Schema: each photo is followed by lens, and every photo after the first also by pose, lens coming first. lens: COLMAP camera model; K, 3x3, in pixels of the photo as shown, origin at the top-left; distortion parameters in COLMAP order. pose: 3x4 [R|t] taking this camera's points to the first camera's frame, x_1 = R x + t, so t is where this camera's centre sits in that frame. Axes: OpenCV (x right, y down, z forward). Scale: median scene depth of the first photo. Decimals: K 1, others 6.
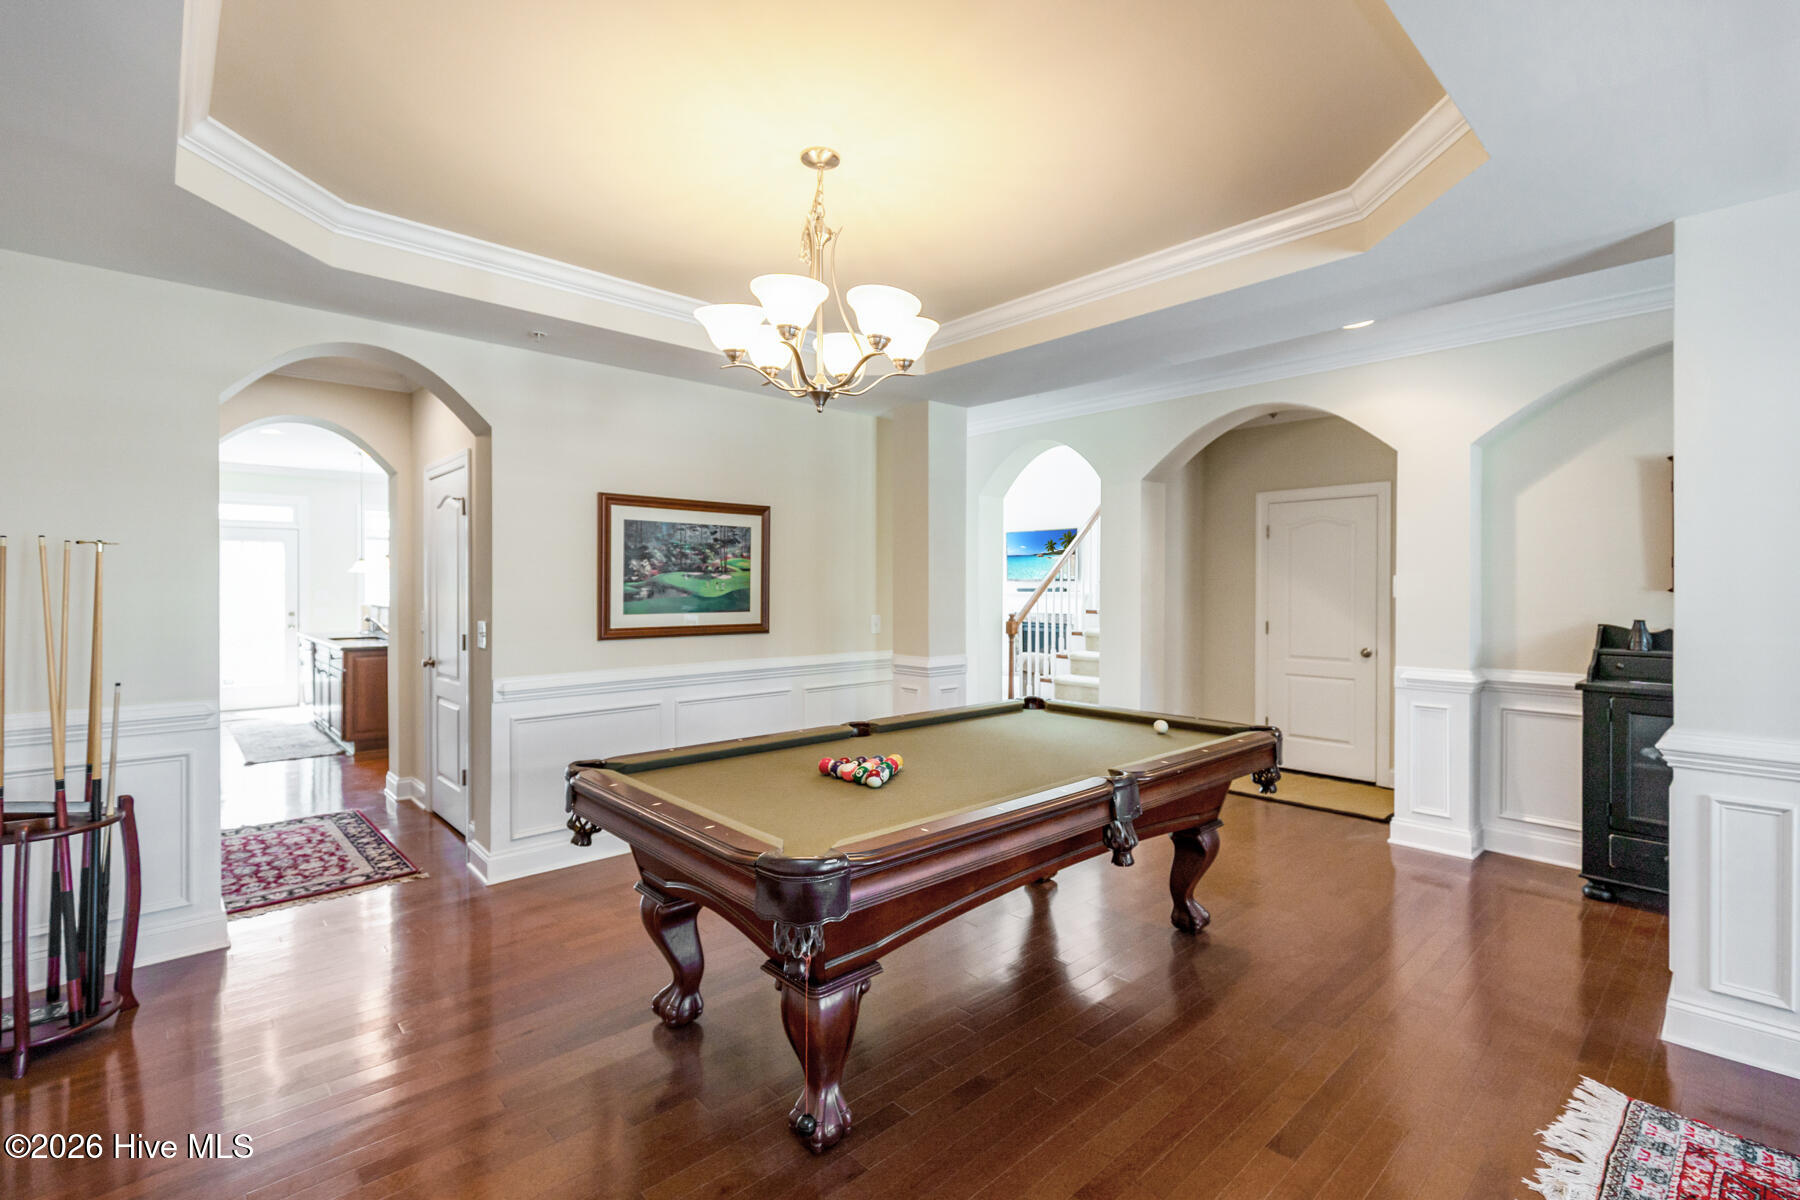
lens RADIAL K [[792.4, 0, 900.1], [0, 792.4, 586.7], [0, 0, 1]] dist [-0.012629, -0.000777]
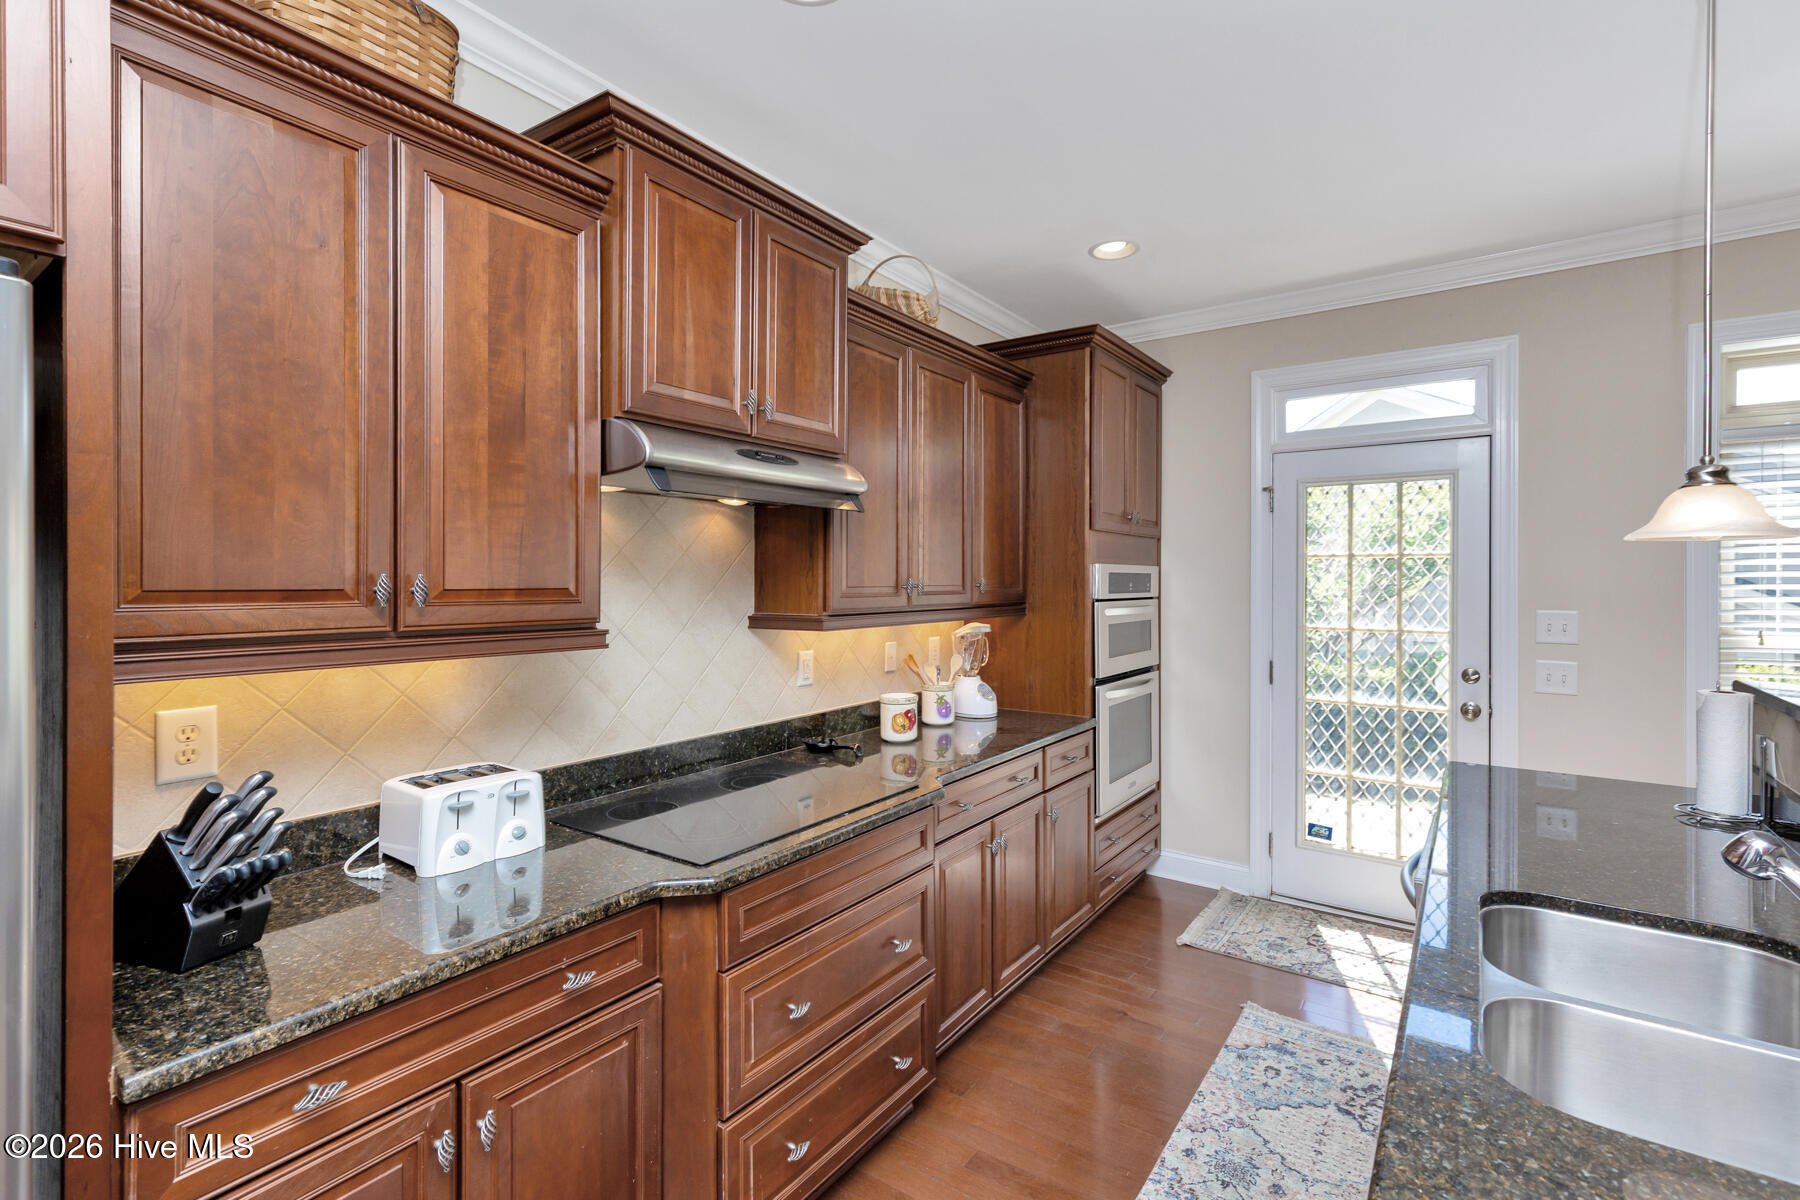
lens RADIAL K [[821.6, 0, 913.8], [0, 821.6, 585.1], [0, 0, 1]] dist [0.009625, 0.000225]
pose [[0.207141, 0.001668, -0.978310, -1.042875], [-0.001682, 0.999998, 0.001349, -0.013780], [0.978310, 0.001366, 0.207144, 1.526914]]
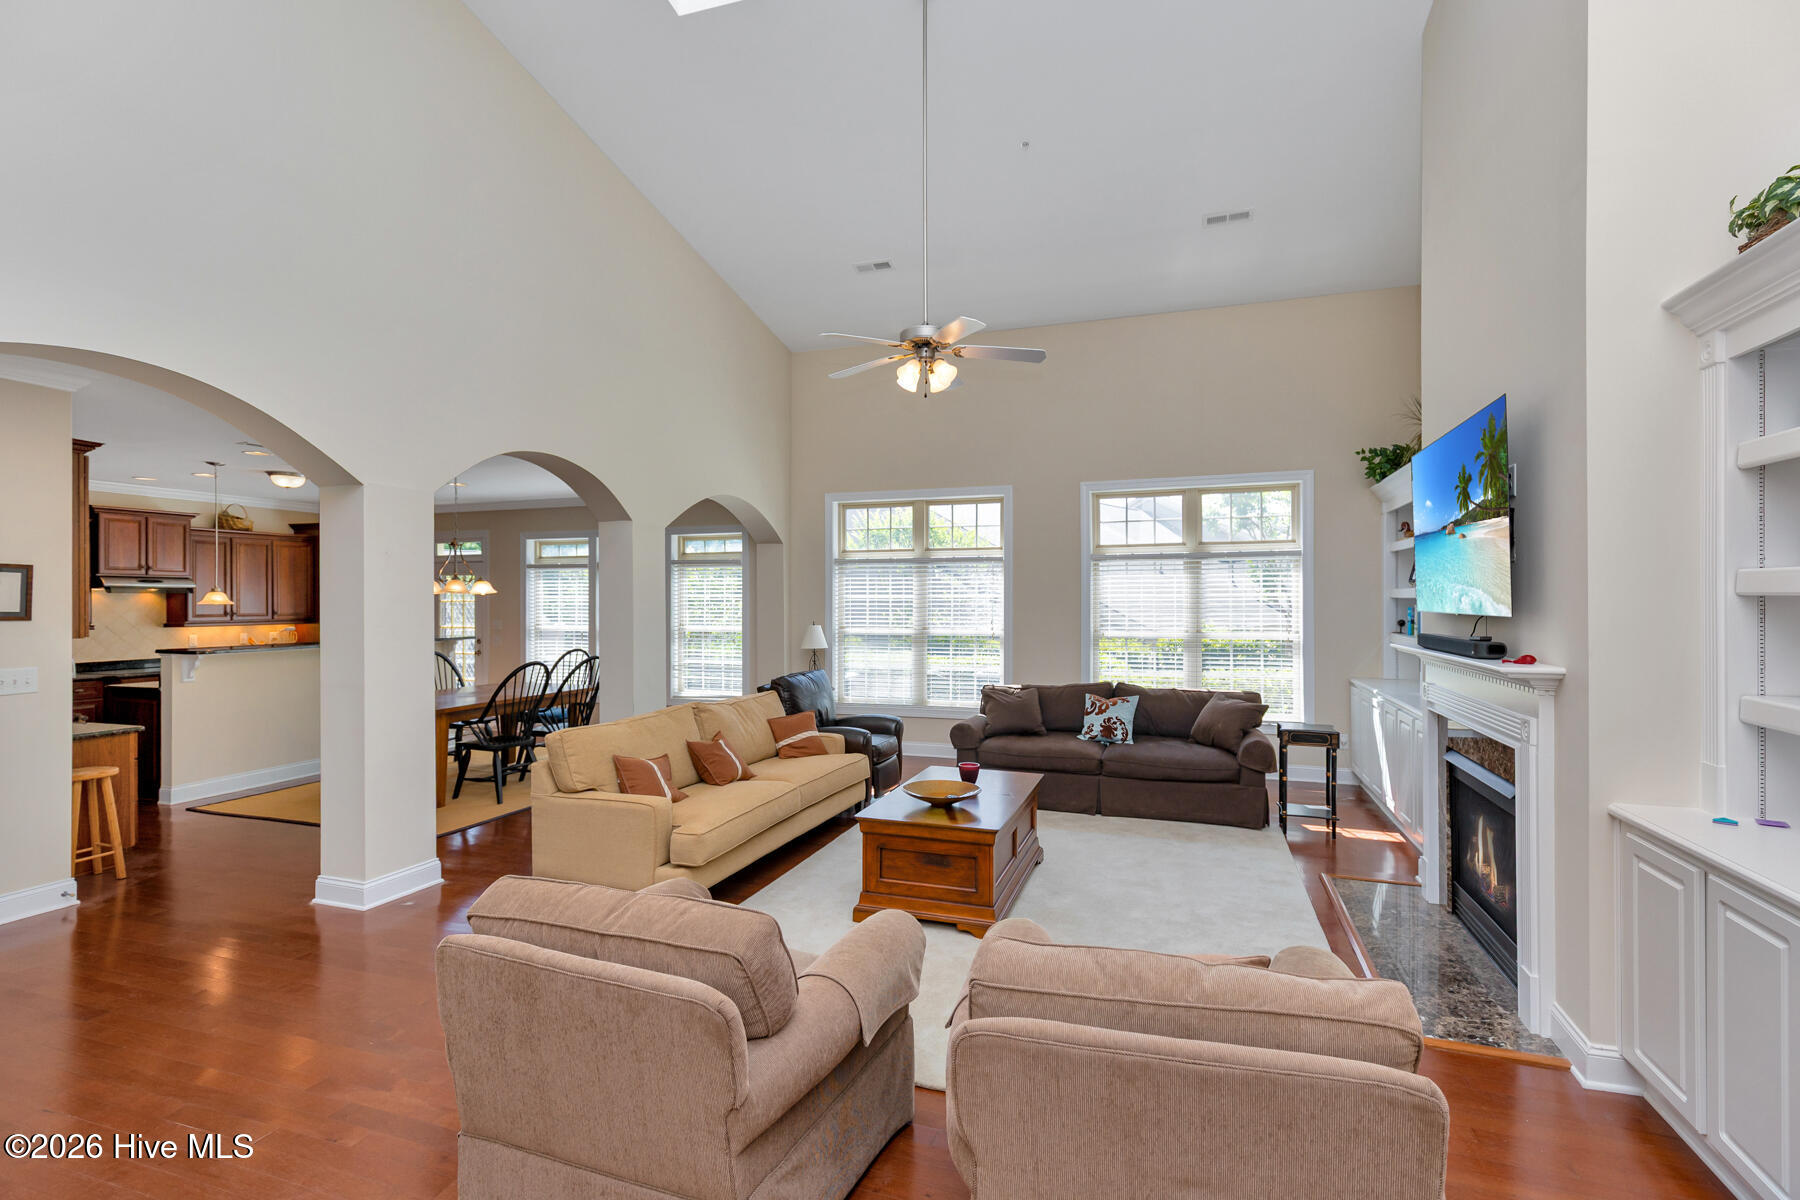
lens RADIAL K [[802.1, 0, 900.0], [0, 802.1, 600.0], [0, 0, 1]] dist [0.013556, 0.000044]
pose [[0.489935, -0.007017, -0.871731, 0.981166], [0.006850, 0.999968, -0.004199, -0.027681], [0.871732, -0.003915, 0.489968, 2.149637]]
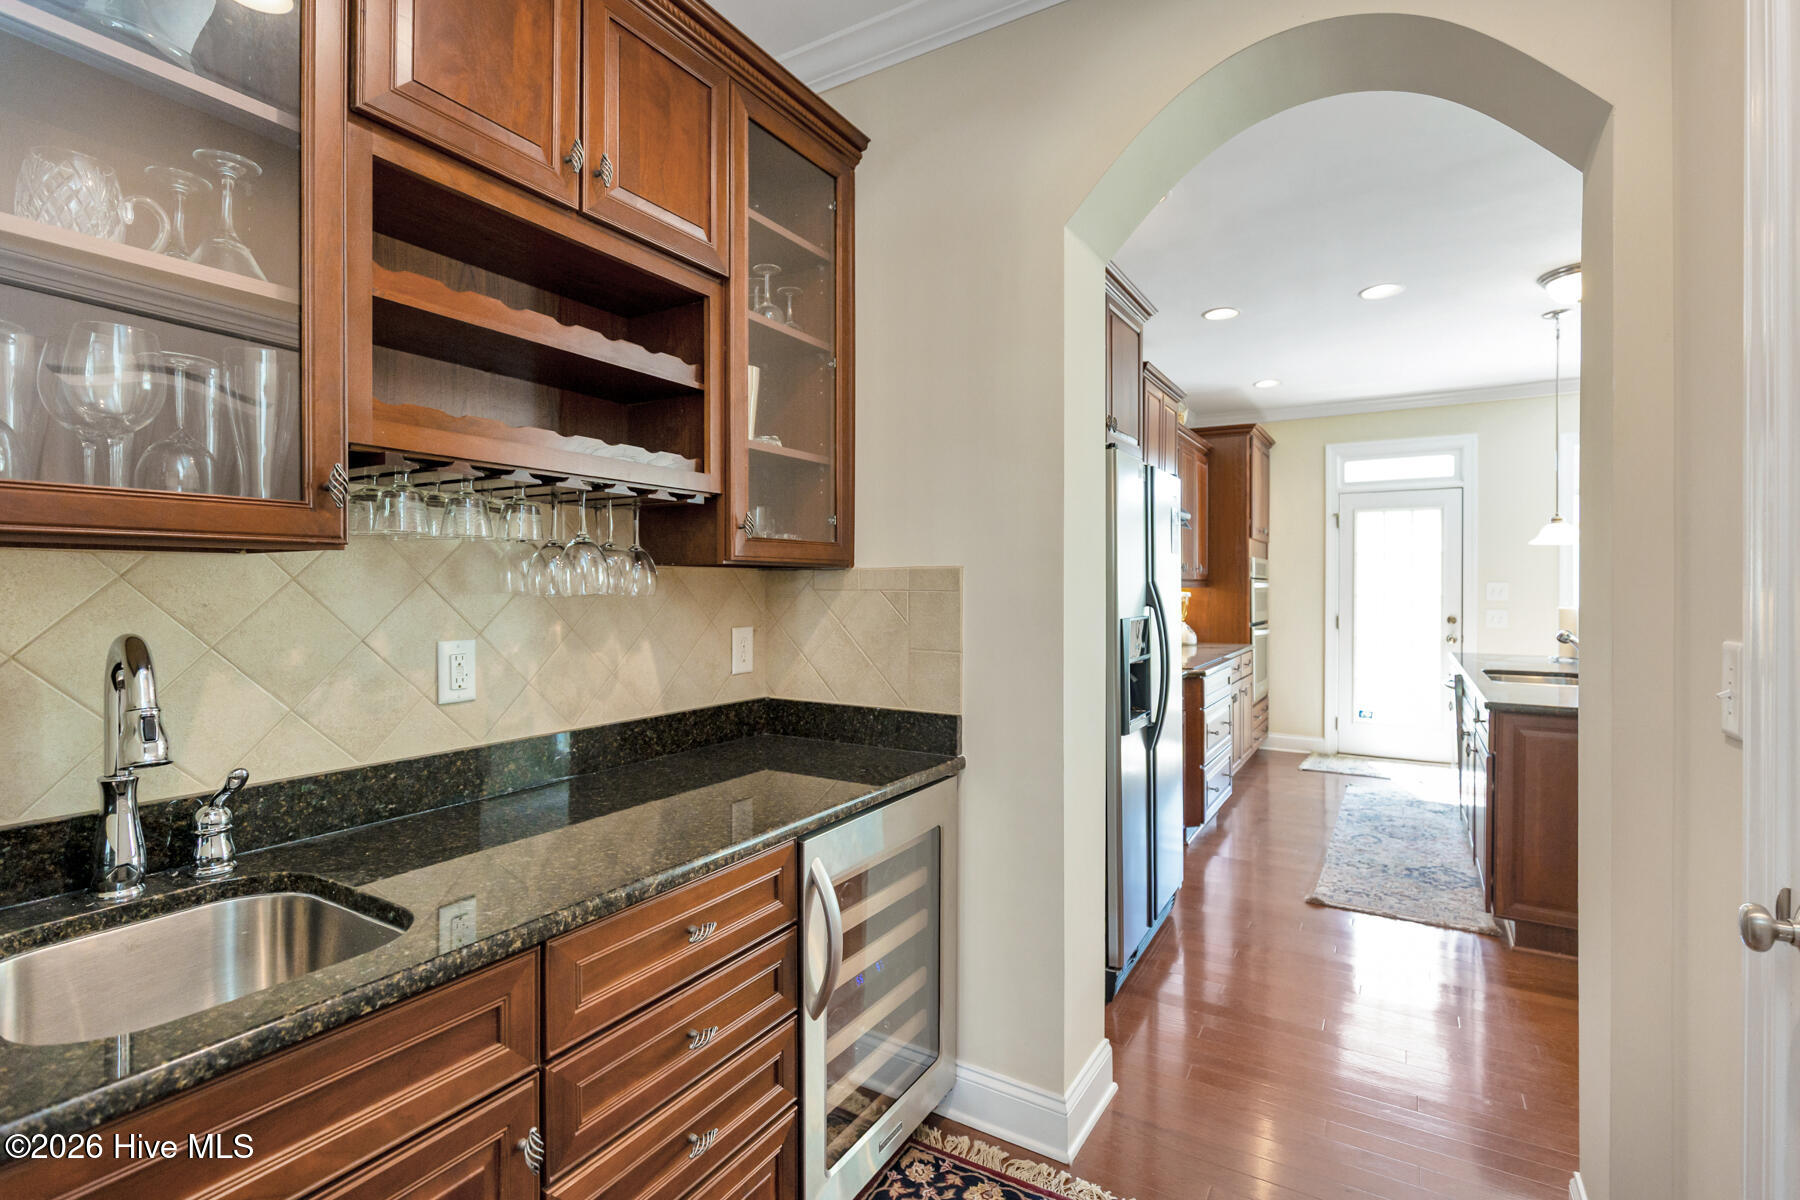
lens RADIAL K [[836.6, 0, 930.5], [0, 836.6, 592.9], [0, 0, 1]] dist [-0.000428, -0.000359]
pose [[0.290487, 0.002812, -0.956875, -0.561179], [-0.001314, 0.999996, 0.002539, 0.025932], [0.956878, 0.000520, 0.290490, 0.899976]]
